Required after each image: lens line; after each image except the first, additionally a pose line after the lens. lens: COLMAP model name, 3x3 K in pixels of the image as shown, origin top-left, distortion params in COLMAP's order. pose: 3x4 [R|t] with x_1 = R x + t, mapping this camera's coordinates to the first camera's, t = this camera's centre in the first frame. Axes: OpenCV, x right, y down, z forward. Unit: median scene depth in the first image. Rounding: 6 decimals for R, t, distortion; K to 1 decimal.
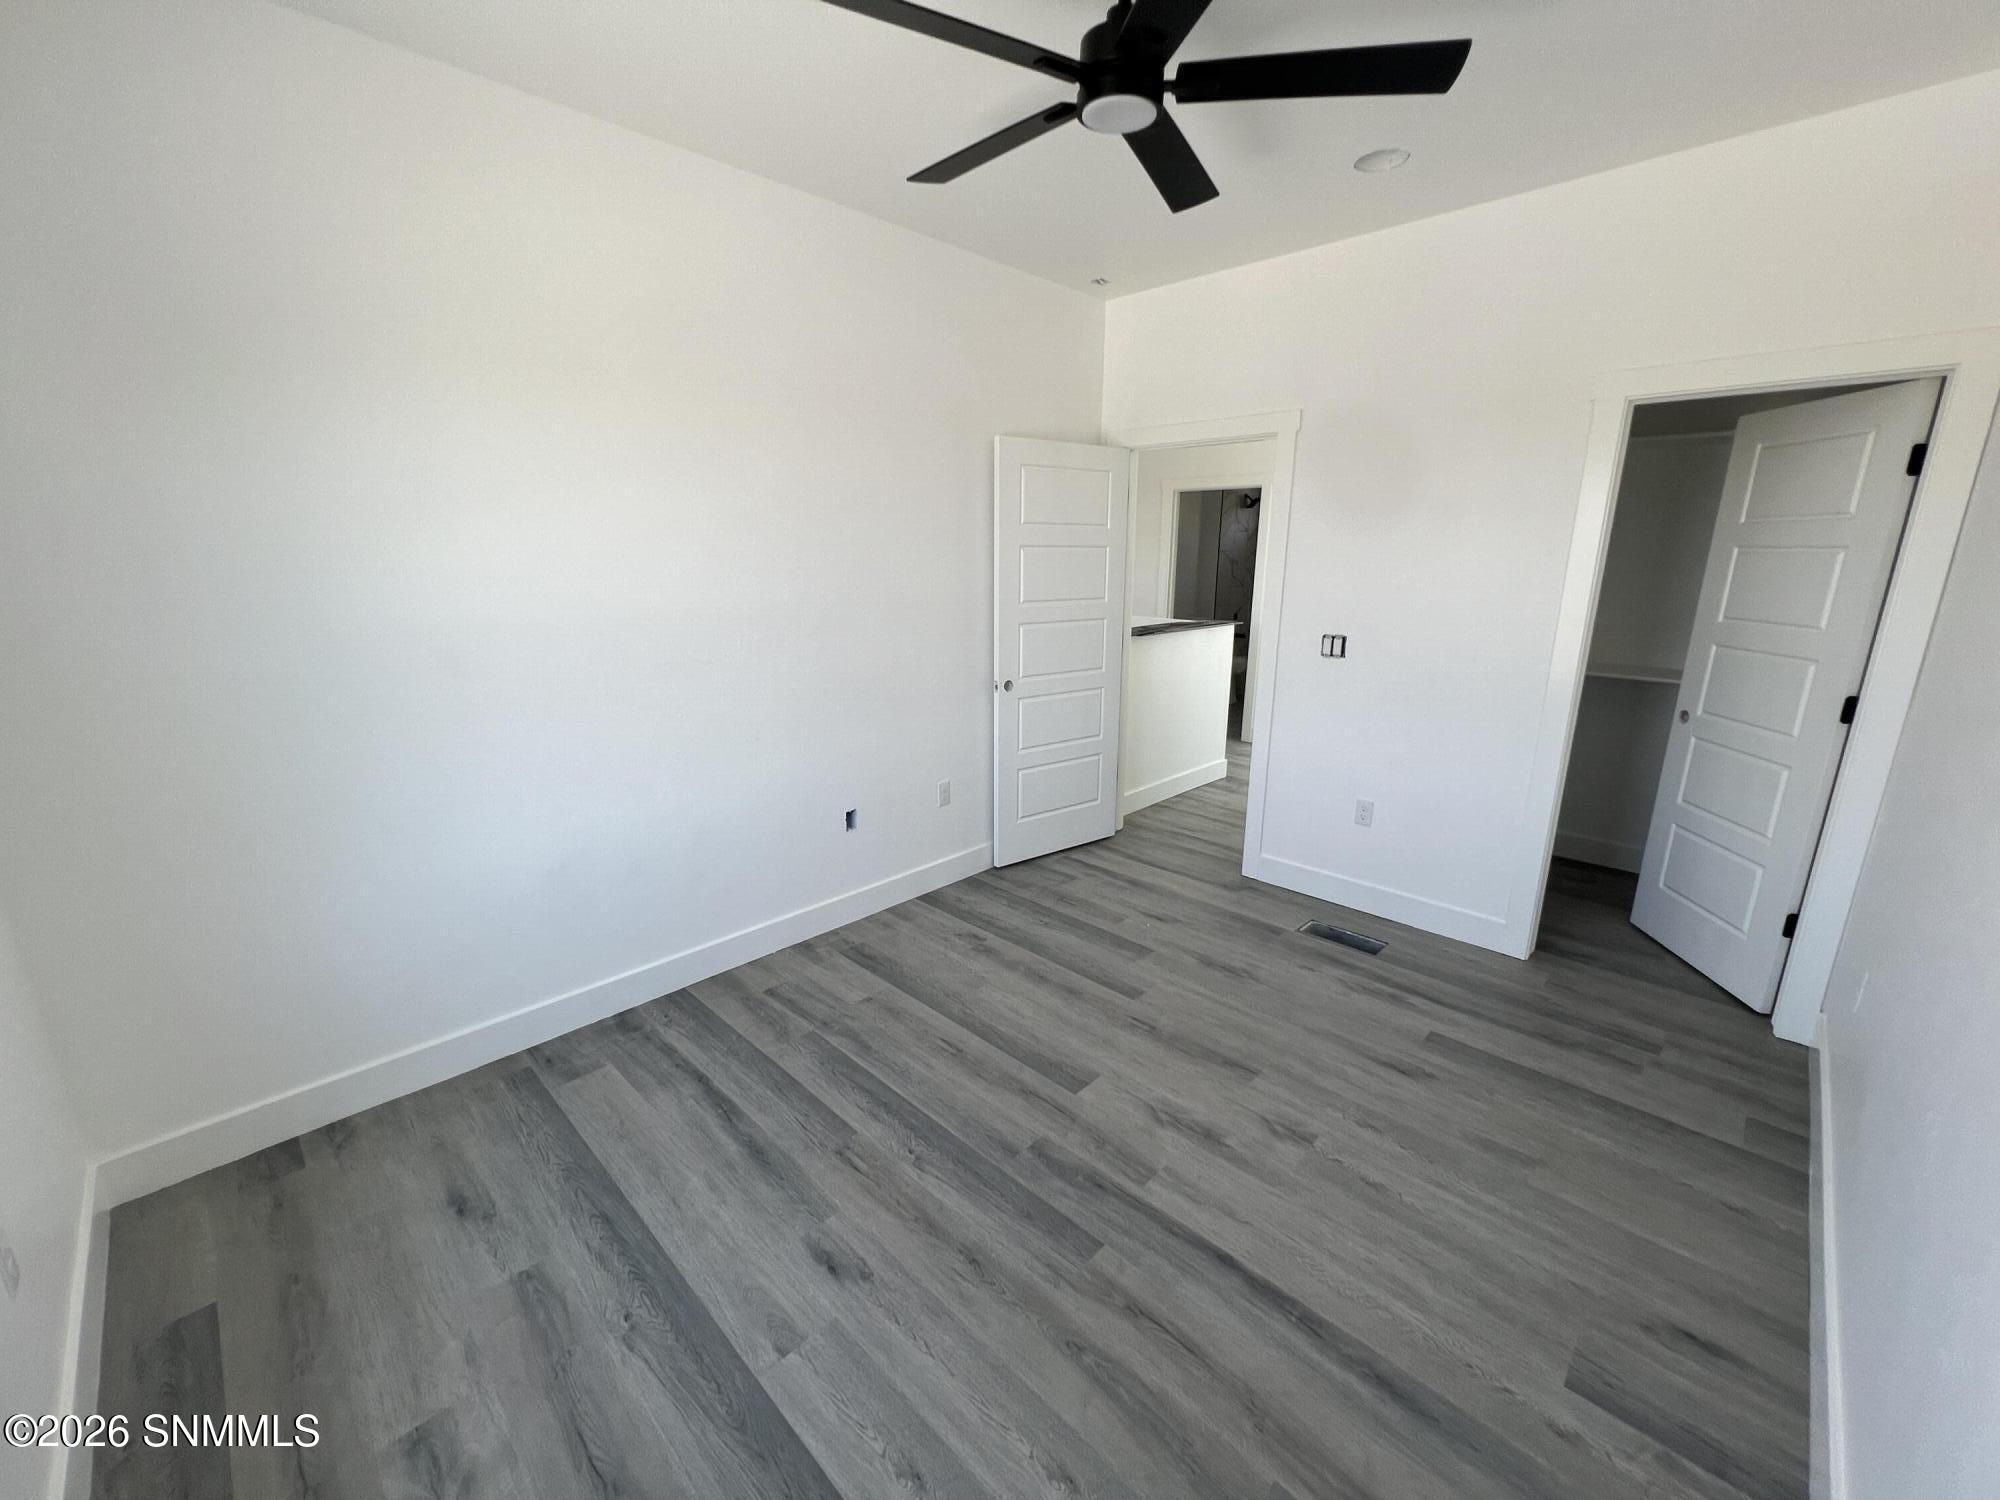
lens RADIAL K [[803.6, 0, 1003.0], [0, 803.6, 750.7], [0, 0, 1]] dist [0.007888, 0.000119]
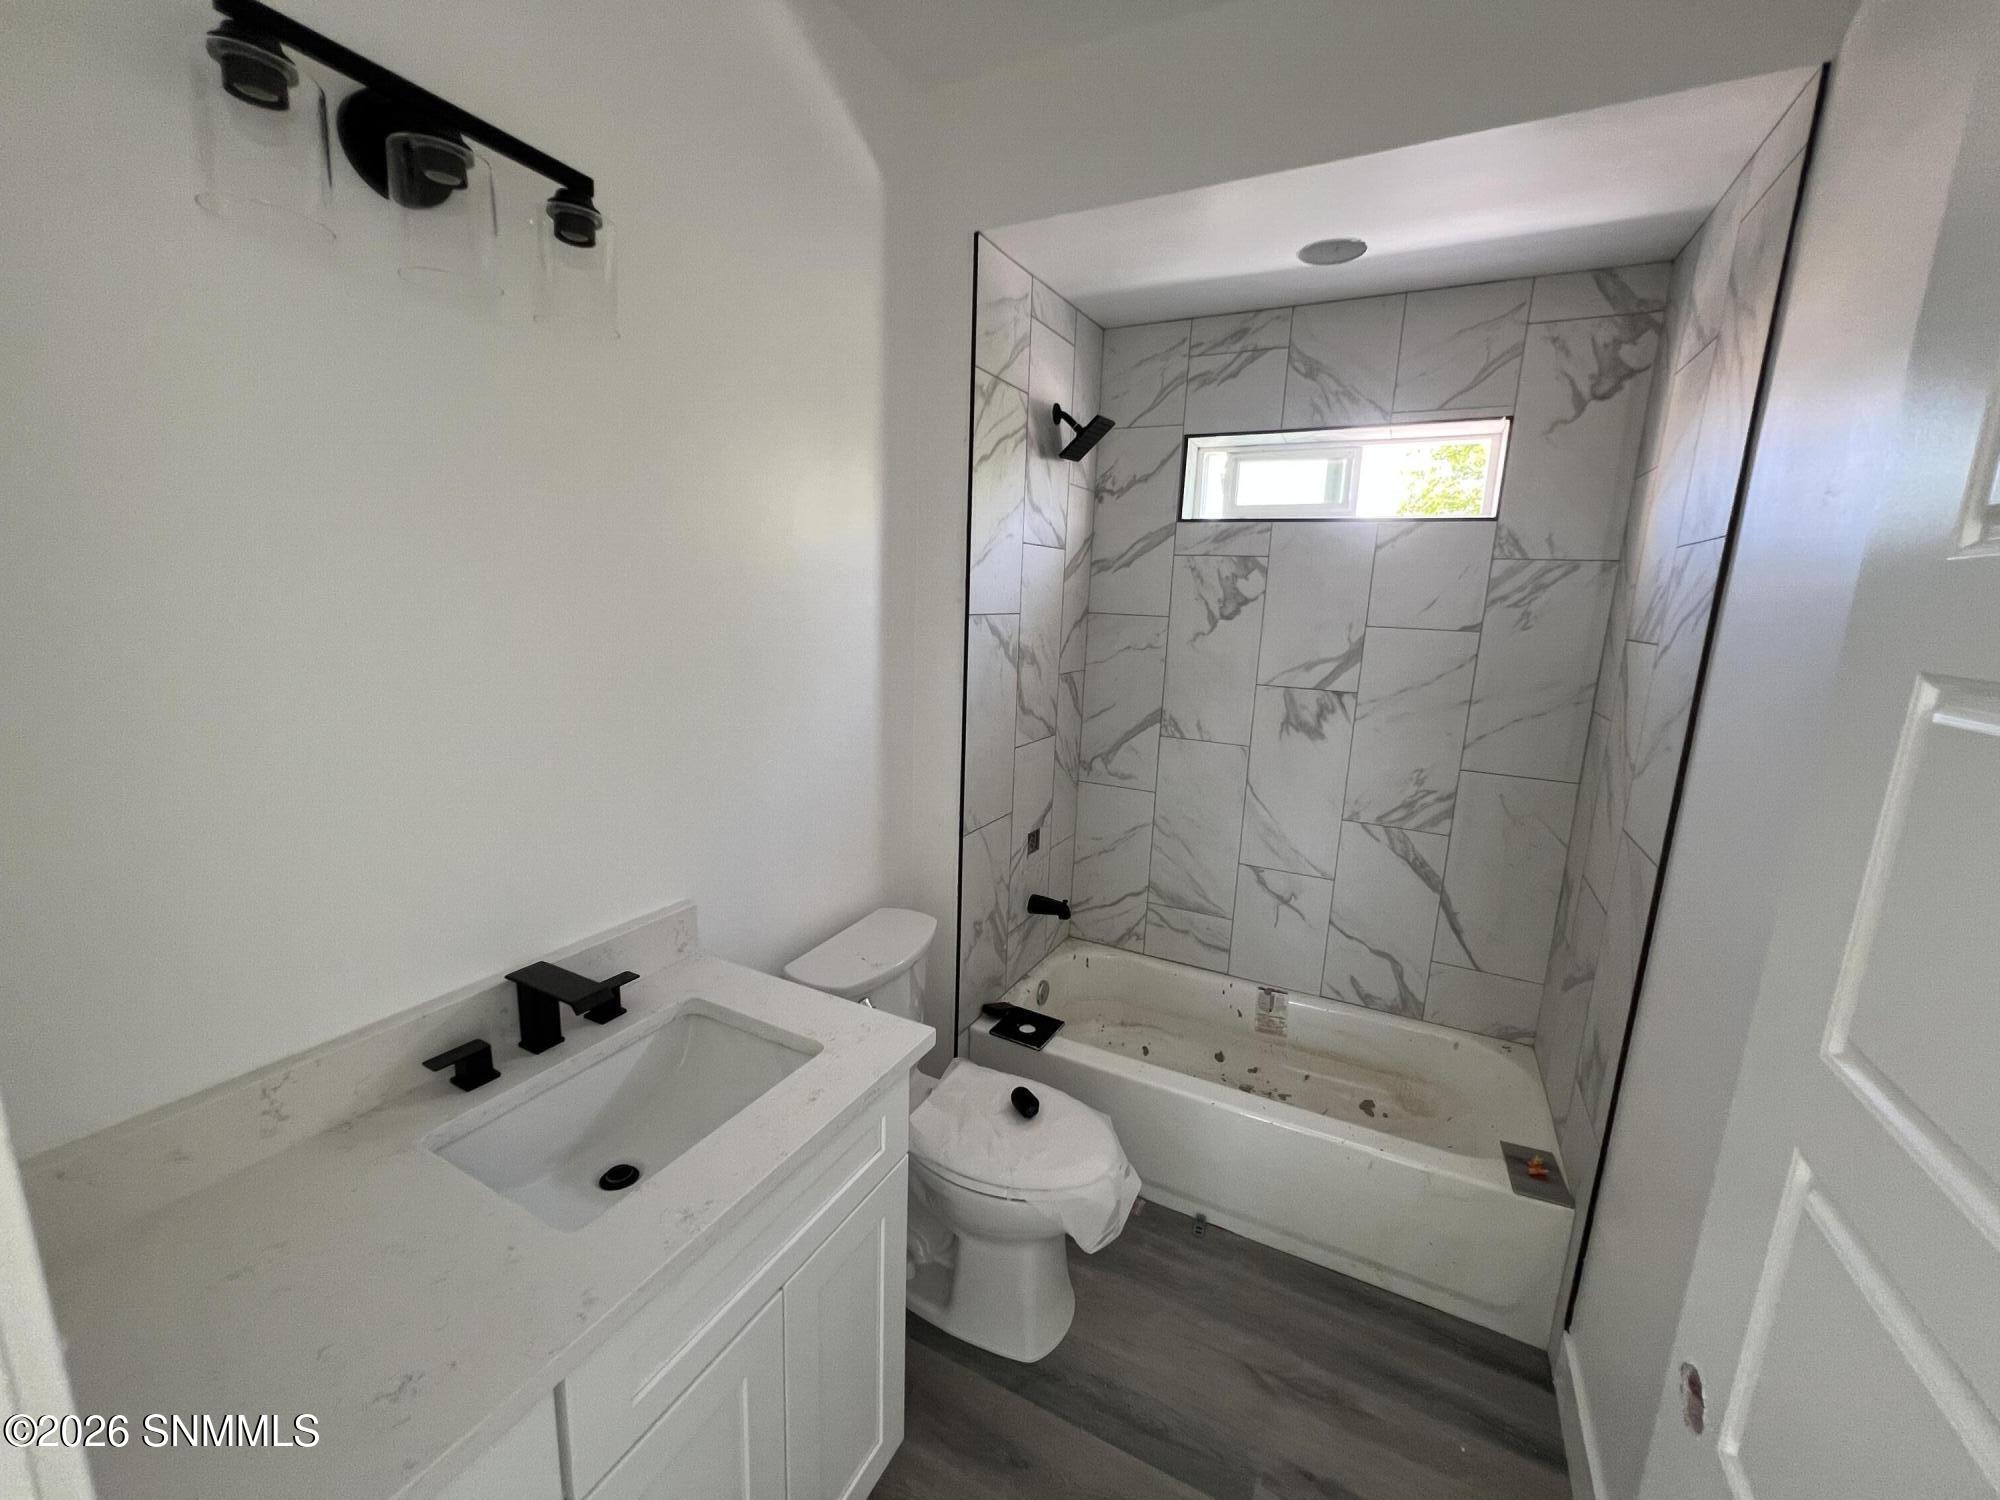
lens RADIAL K [[803.6, 0, 1003.0], [0, 803.6, 750.7], [0, 0, 1]] dist [0.007888, 0.000119]
pose [[0.955506, -0.025328, 0.293882, 0.036048], [0.040085, 0.998214, -0.044302, -0.034258], [-0.292235, 0.054111, 0.954814, 0.133785]]
